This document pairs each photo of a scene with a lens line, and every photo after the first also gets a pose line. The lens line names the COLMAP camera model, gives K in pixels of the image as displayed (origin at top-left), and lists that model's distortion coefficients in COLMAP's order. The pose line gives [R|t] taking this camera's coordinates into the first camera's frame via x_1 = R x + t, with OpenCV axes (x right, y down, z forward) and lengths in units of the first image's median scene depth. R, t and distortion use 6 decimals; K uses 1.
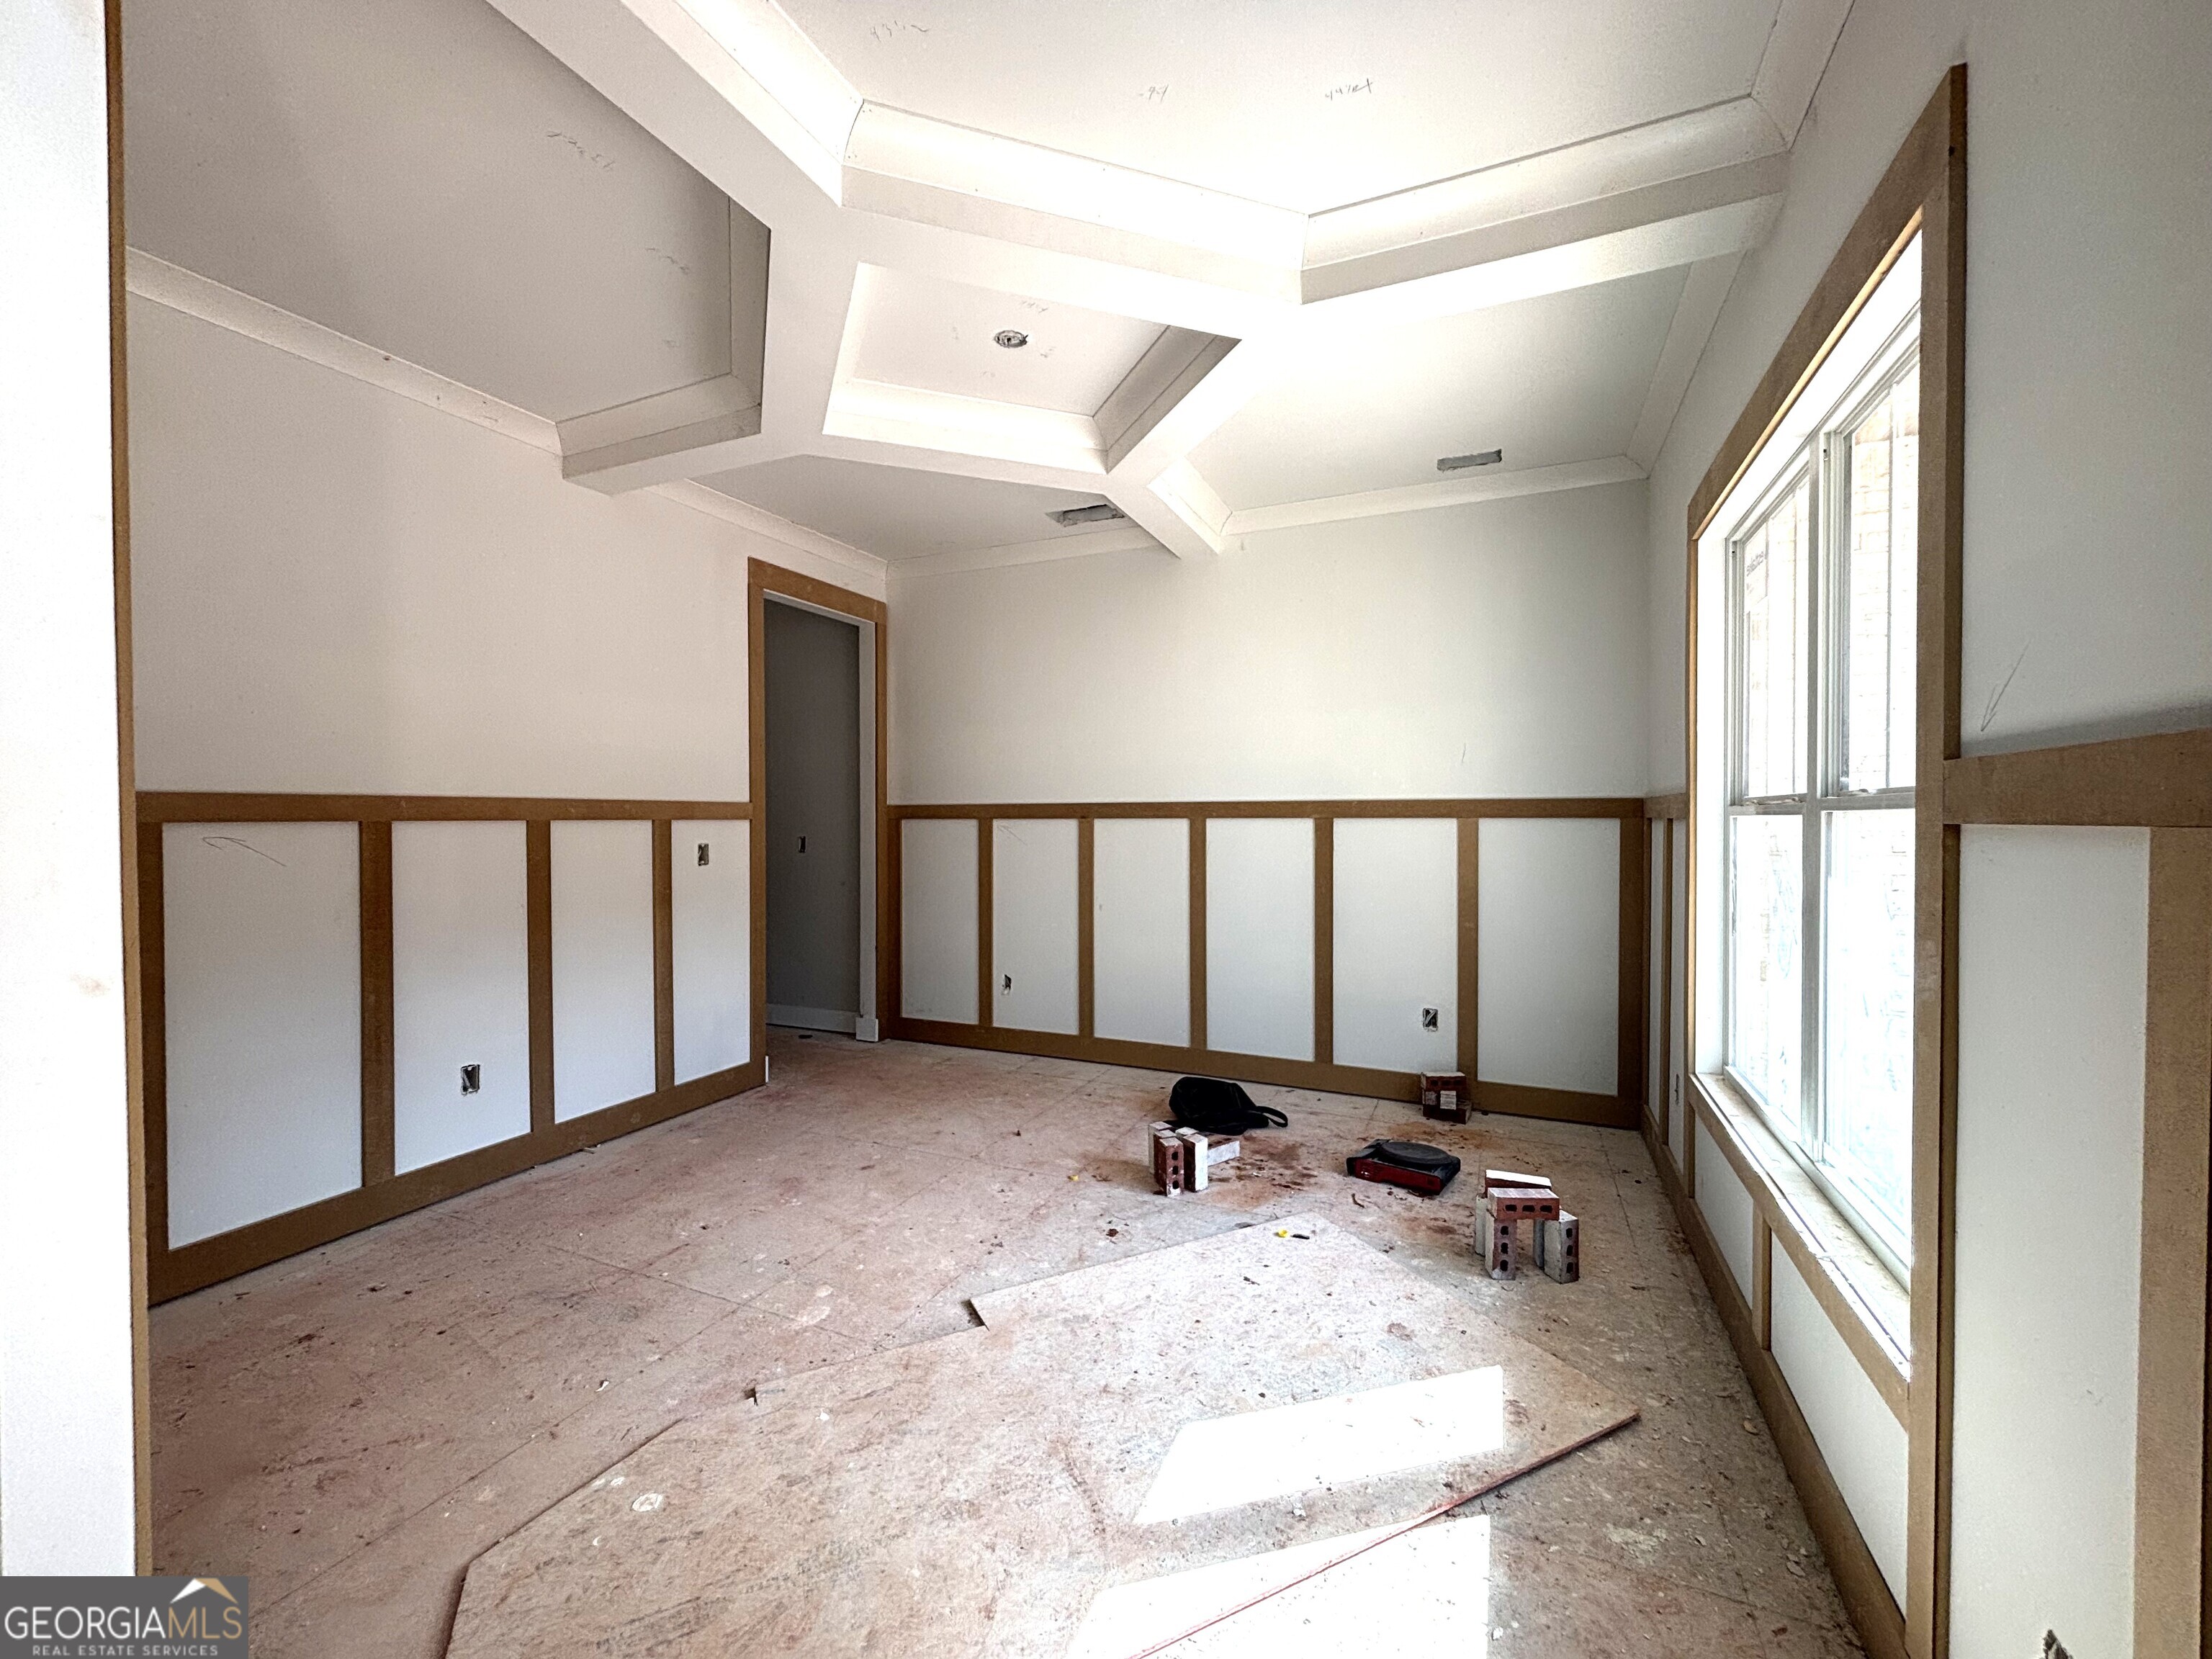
lens RADIAL K [[896.3, 0, 1096.3], [0, 896.3, 829.6], [0, 0, 1]] dist [0.000946, 0.000786]
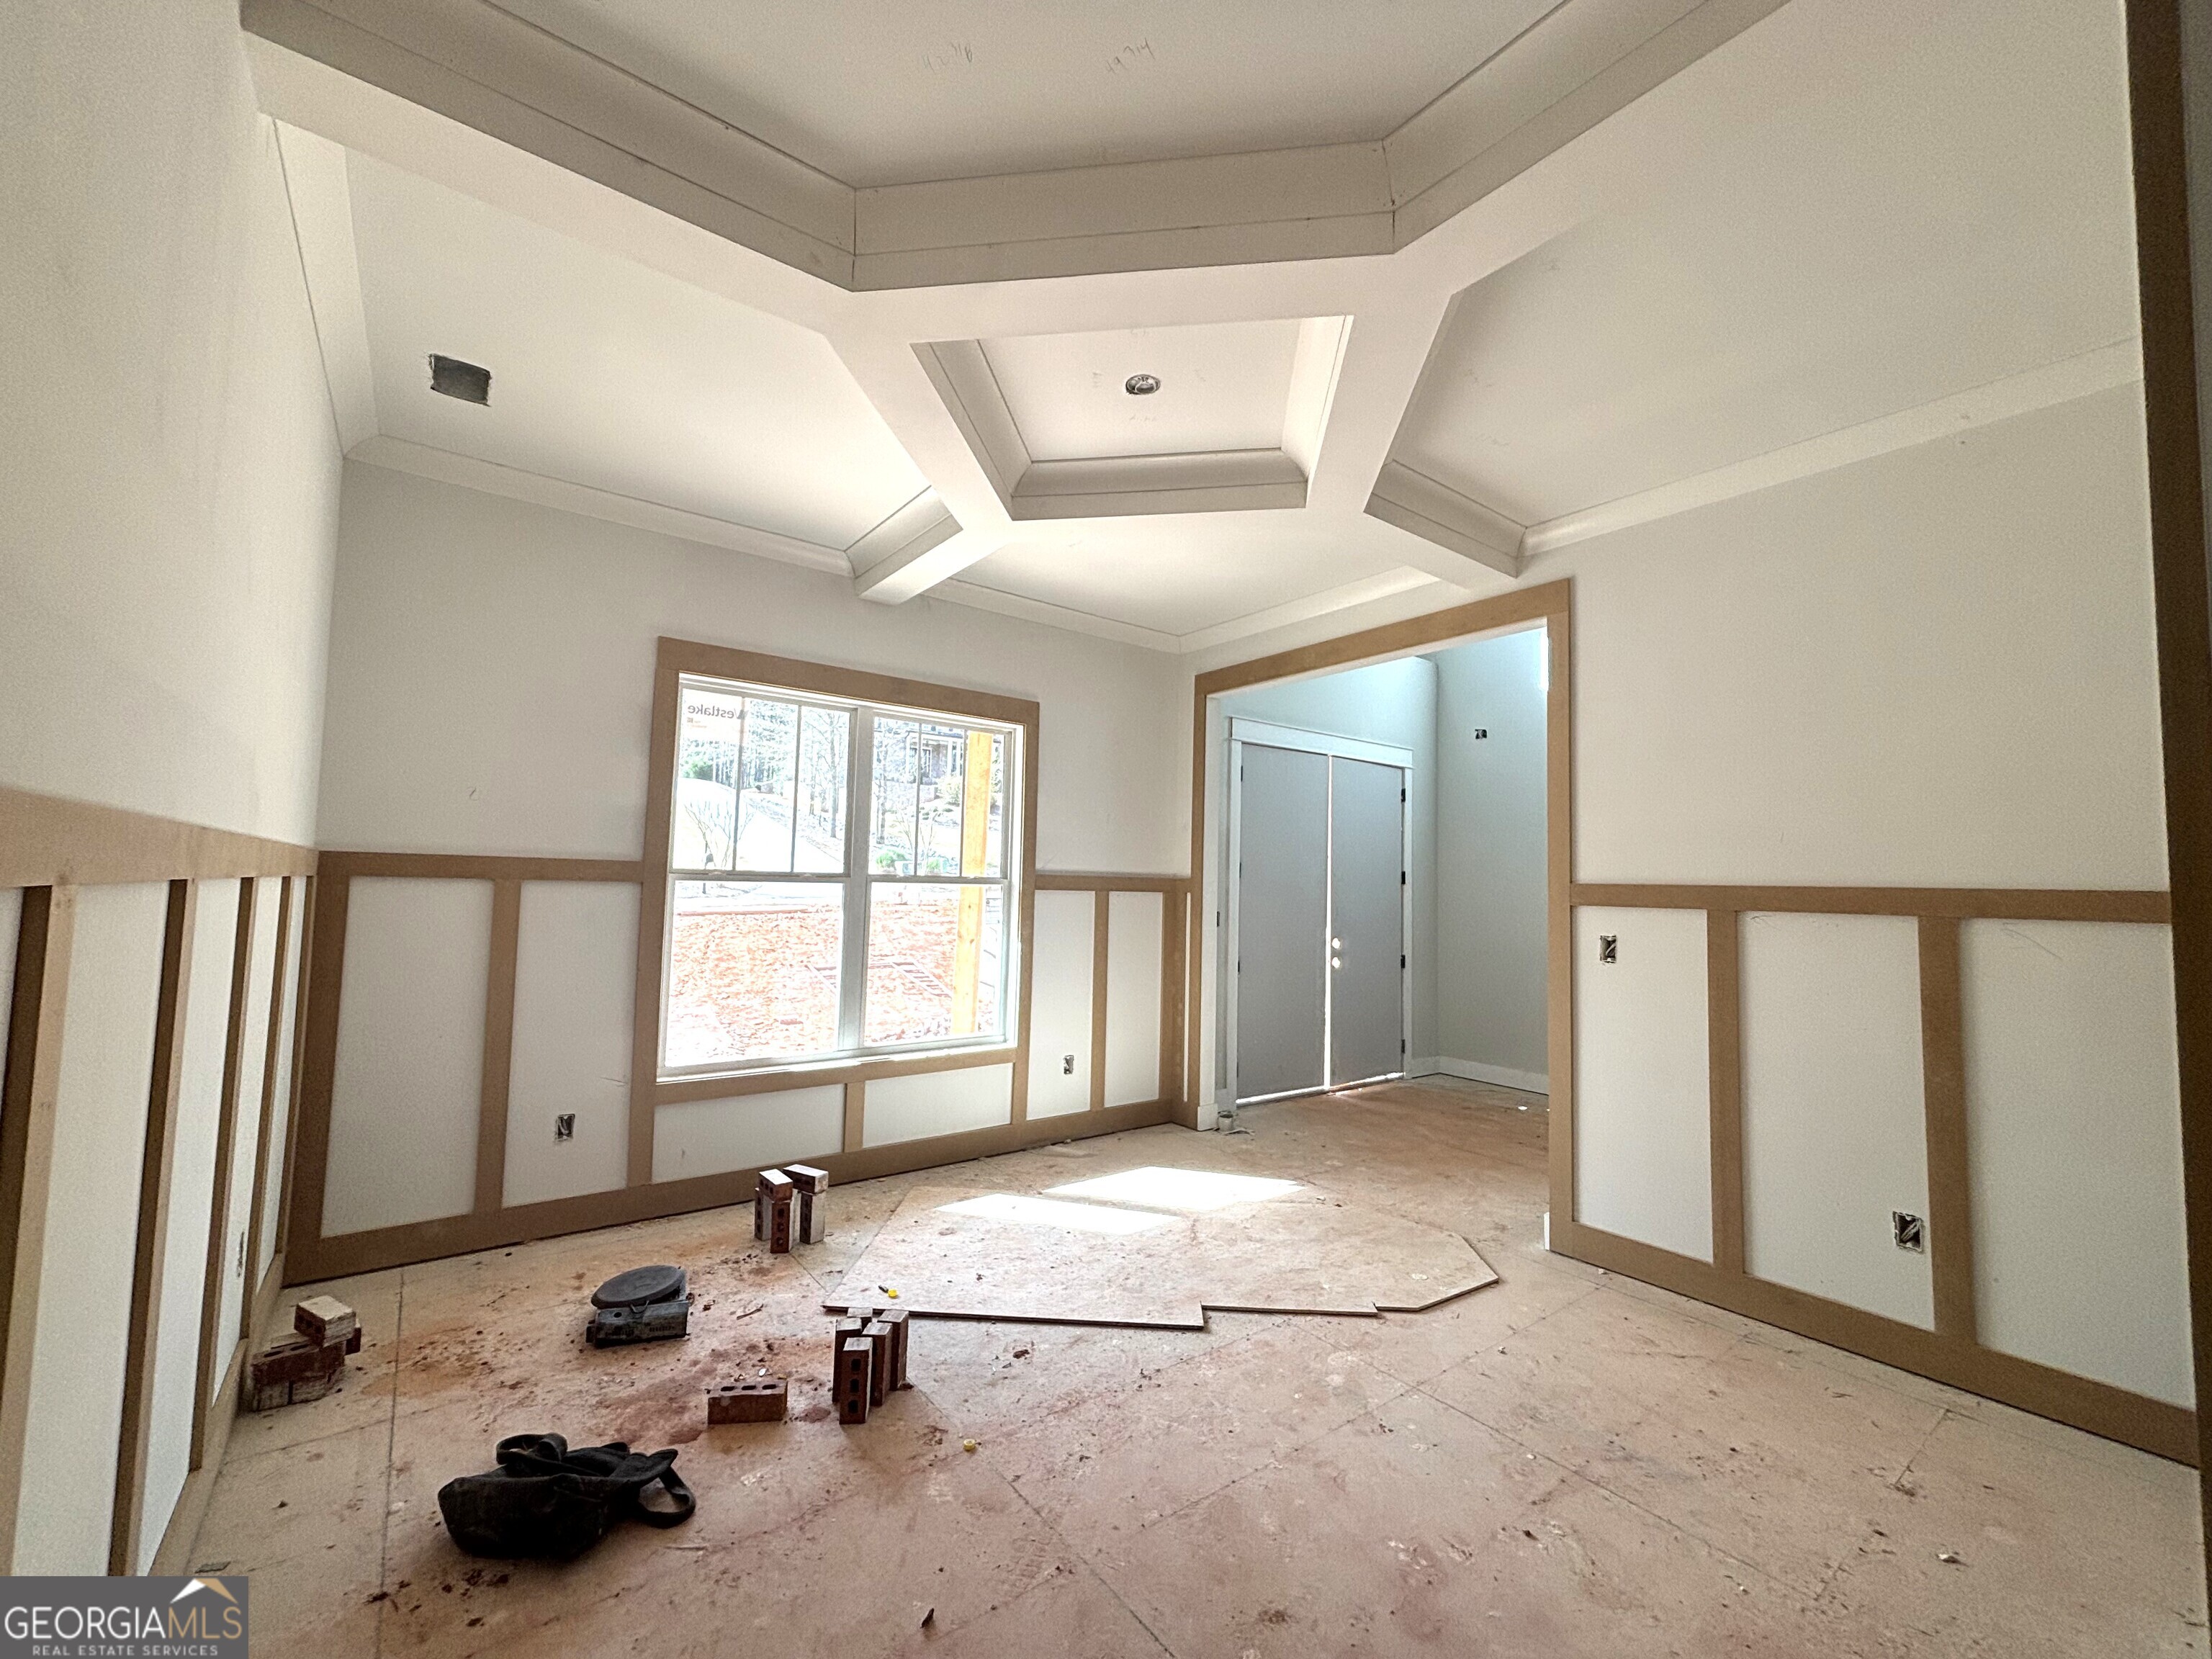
lens RADIAL K [[896.3, 0, 1096.3], [0, 896.3, 829.6], [0, 0, 1]] dist [0.000946, 0.000786]
pose [[-0.876019, 0.011771, 0.482133, -0.478308], [-0.013931, 0.998667, -0.049693, -0.032449], [-0.482075, -0.050249, -0.874688, 1.738144]]
